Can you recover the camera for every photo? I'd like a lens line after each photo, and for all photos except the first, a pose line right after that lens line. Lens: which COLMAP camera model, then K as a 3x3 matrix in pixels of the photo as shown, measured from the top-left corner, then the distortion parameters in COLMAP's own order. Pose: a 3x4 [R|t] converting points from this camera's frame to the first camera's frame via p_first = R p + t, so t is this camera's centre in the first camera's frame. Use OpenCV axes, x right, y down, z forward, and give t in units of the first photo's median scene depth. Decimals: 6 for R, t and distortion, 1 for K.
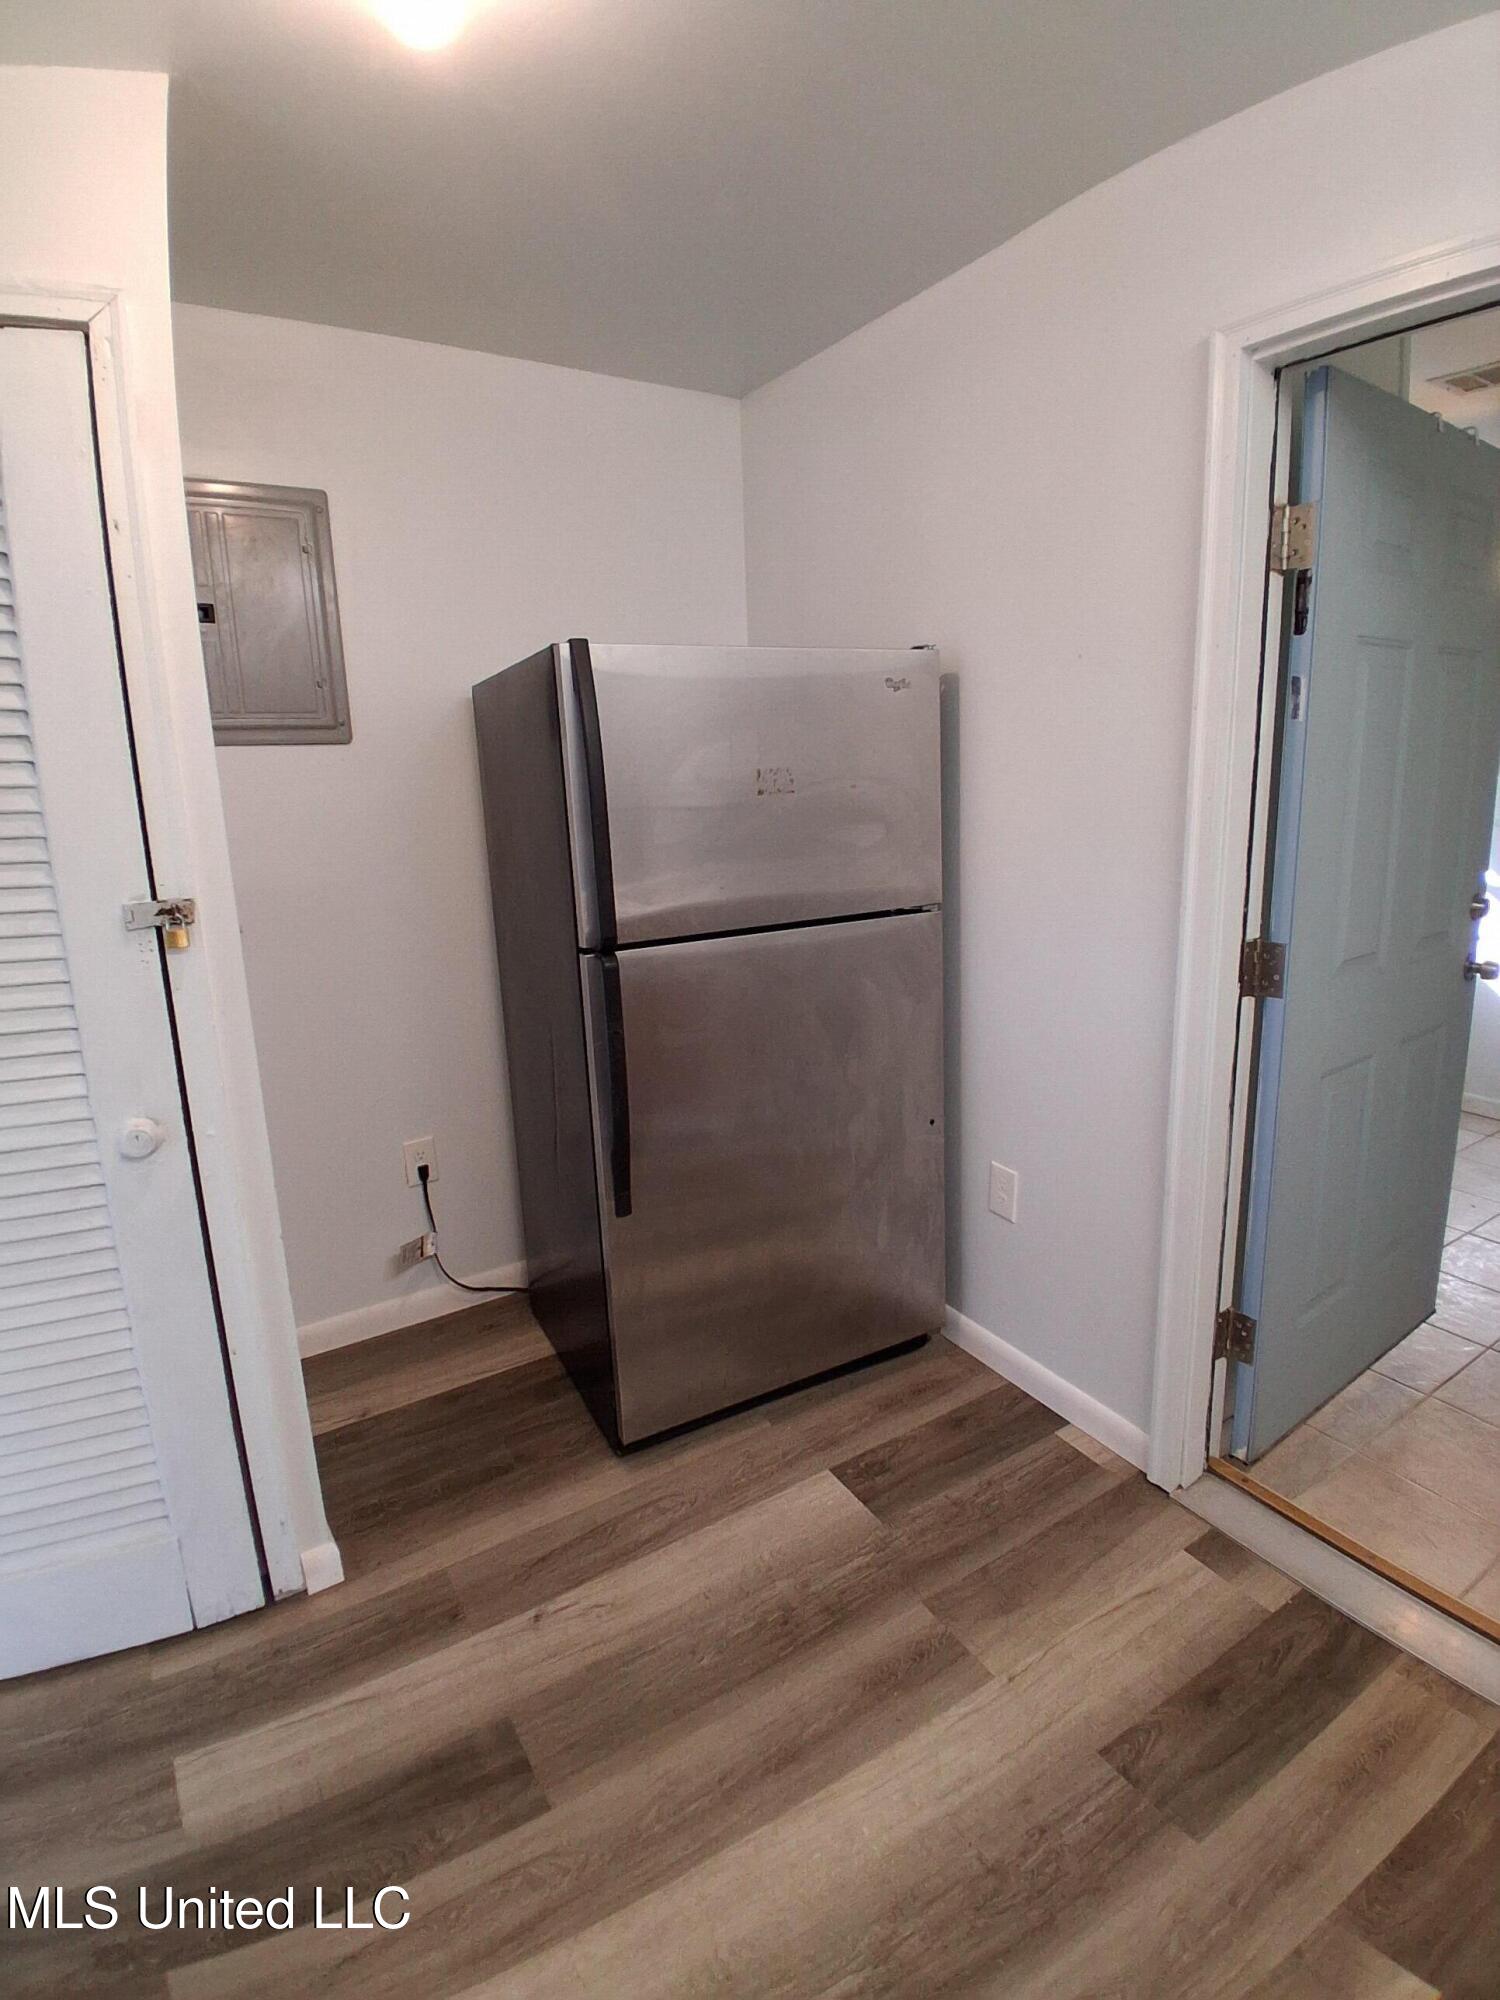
lens RADIAL K [[1001.2, 0, 750.0], [0, 1001.2, 1000.0], [0, 0, 1]] dist [-0.000656, -0.046703]
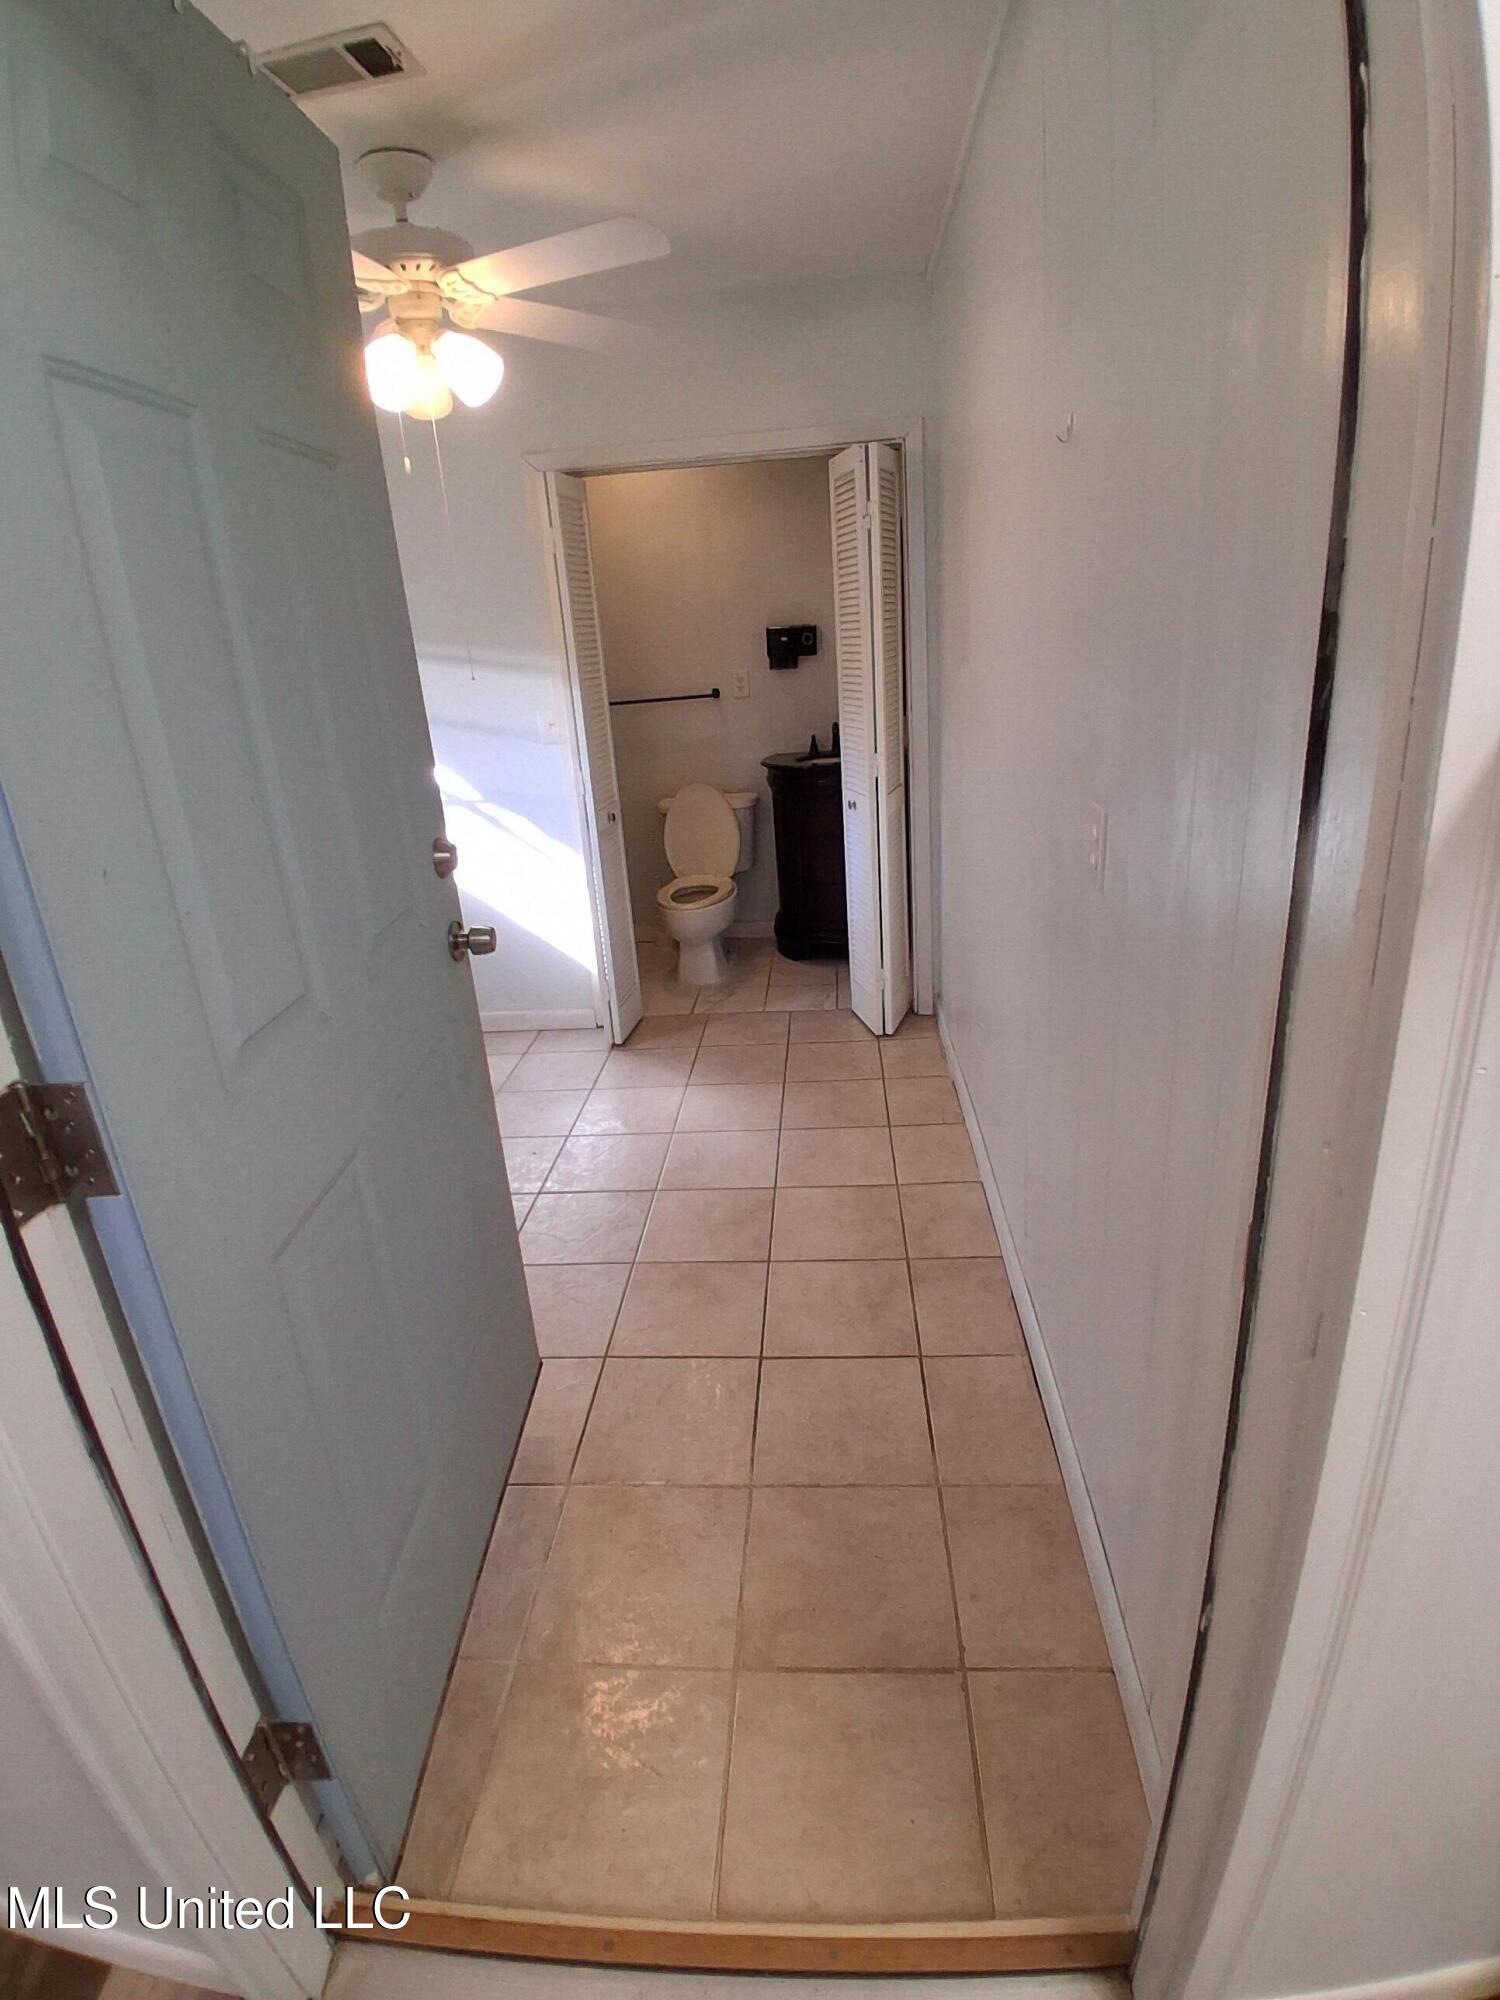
lens RADIAL K [[1001.2, 0, 750.0], [0, 1001.2, 1000.0], [0, 0, 1]] dist [-0.000656, -0.046703]
pose [[0.594480, -0.277891, 0.754566, 0.351283], [0.217977, 0.958942, 0.181427, -0.092726], [-0.774002, 0.056623, 0.630646, 0.449225]]
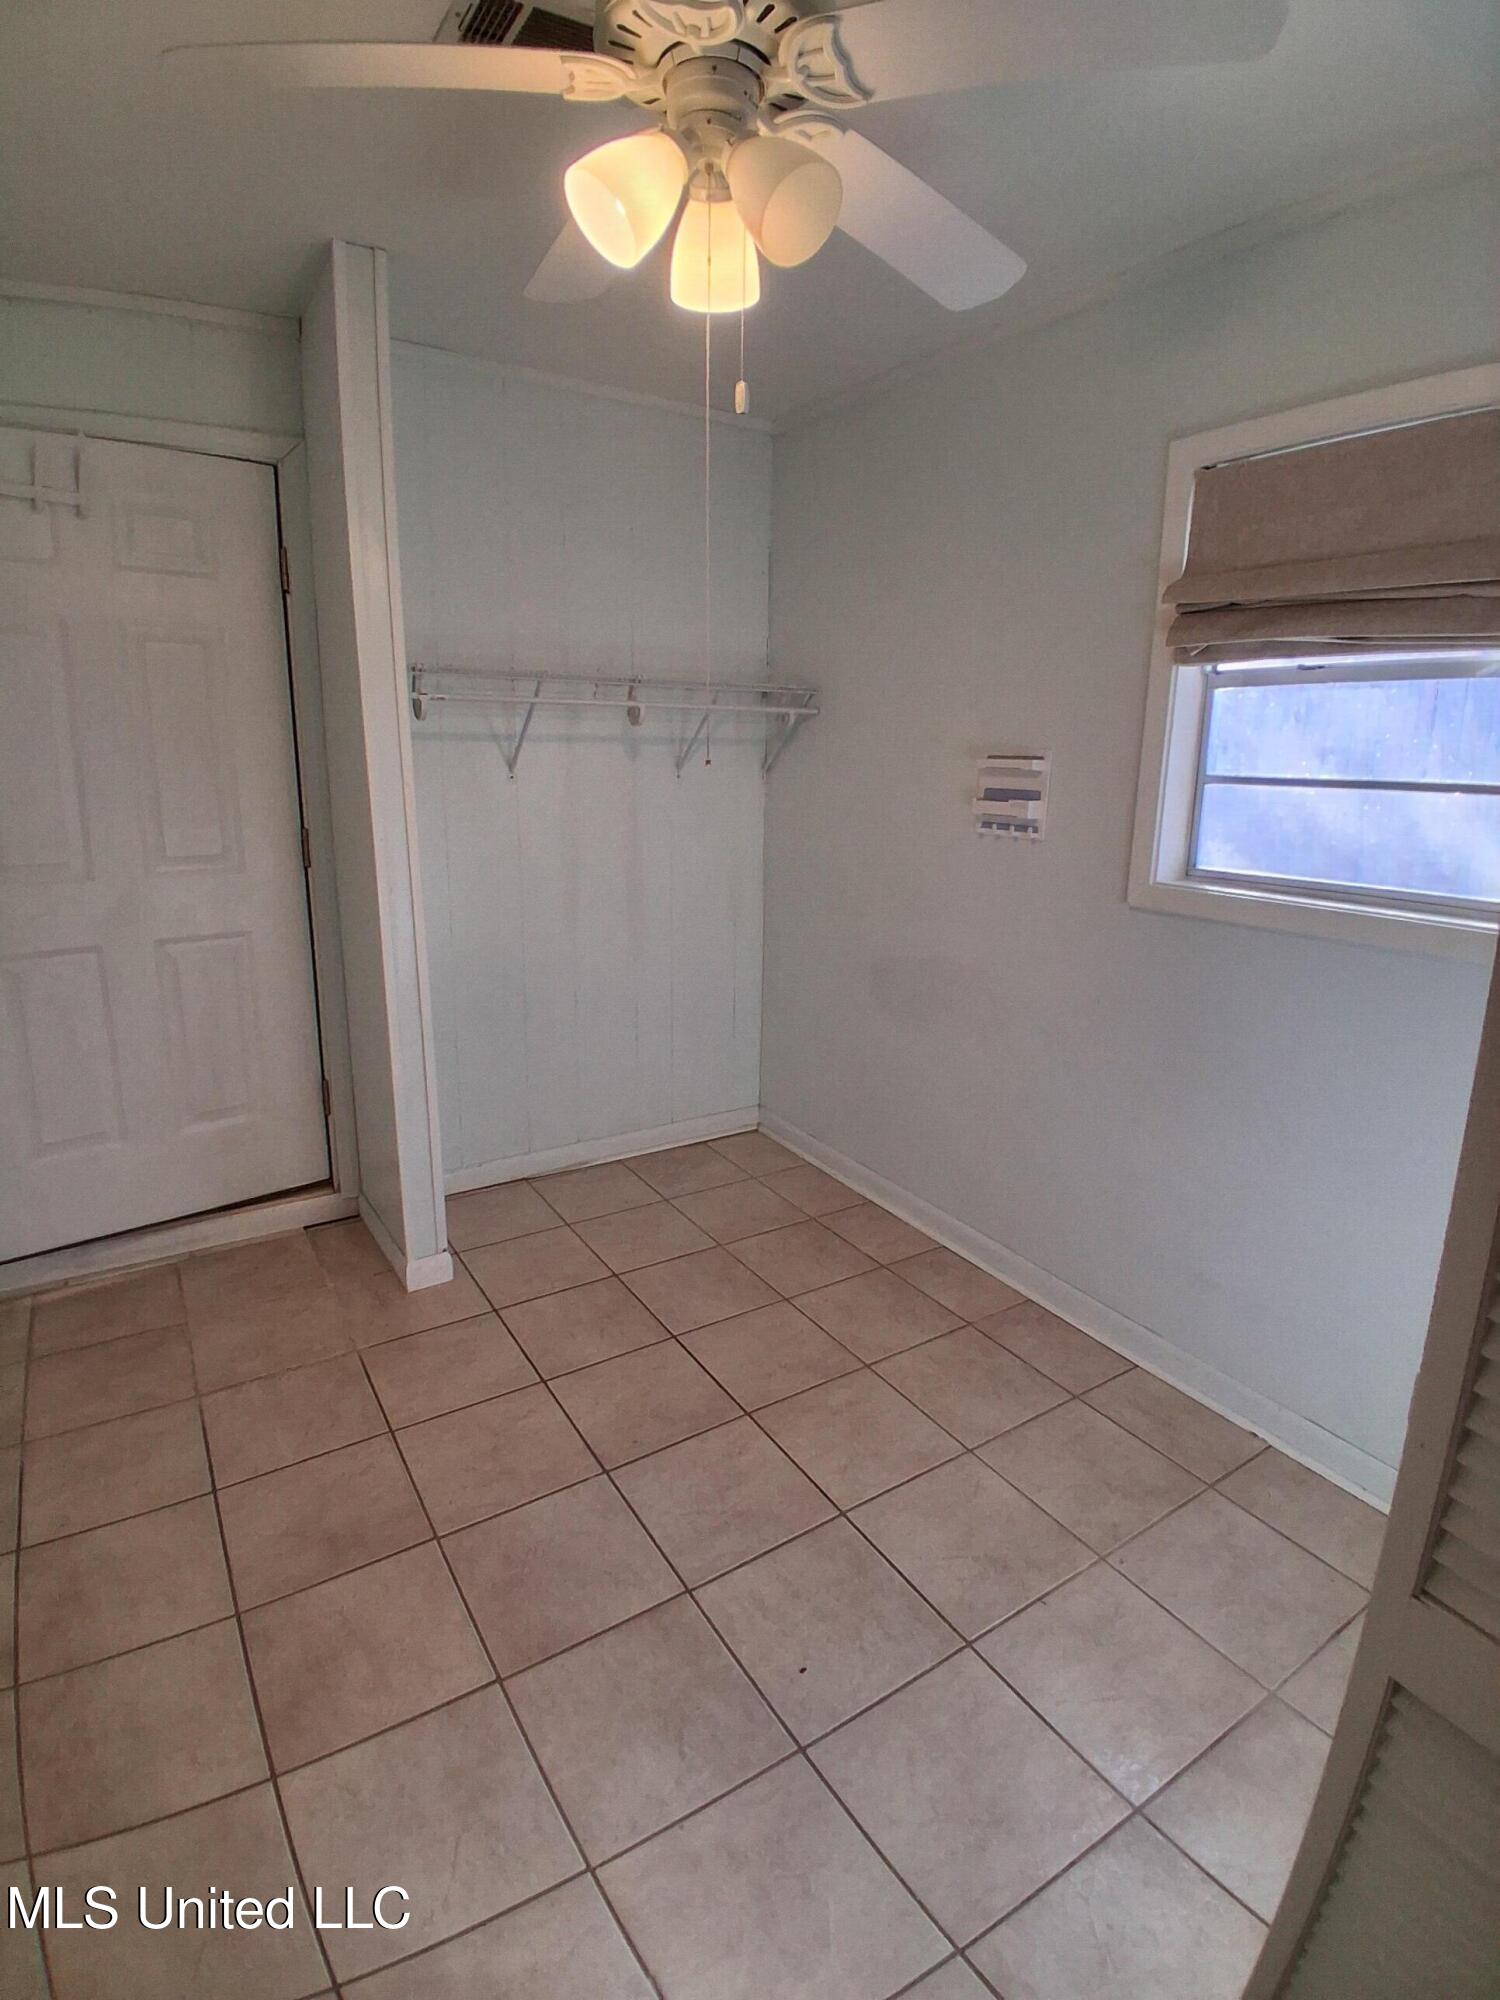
lens RADIAL K [[1001.2, 0, 750.0], [0, 1001.2, 1000.0], [0, 0, 1]] dist [-0.000656, -0.046703]
pose [[-0.002803, 0.249435, -0.968387, 1.504832], [-0.234046, 0.941331, 0.243144, -0.278167], [0.972222, 0.227328, 0.055741, 1.232519]]
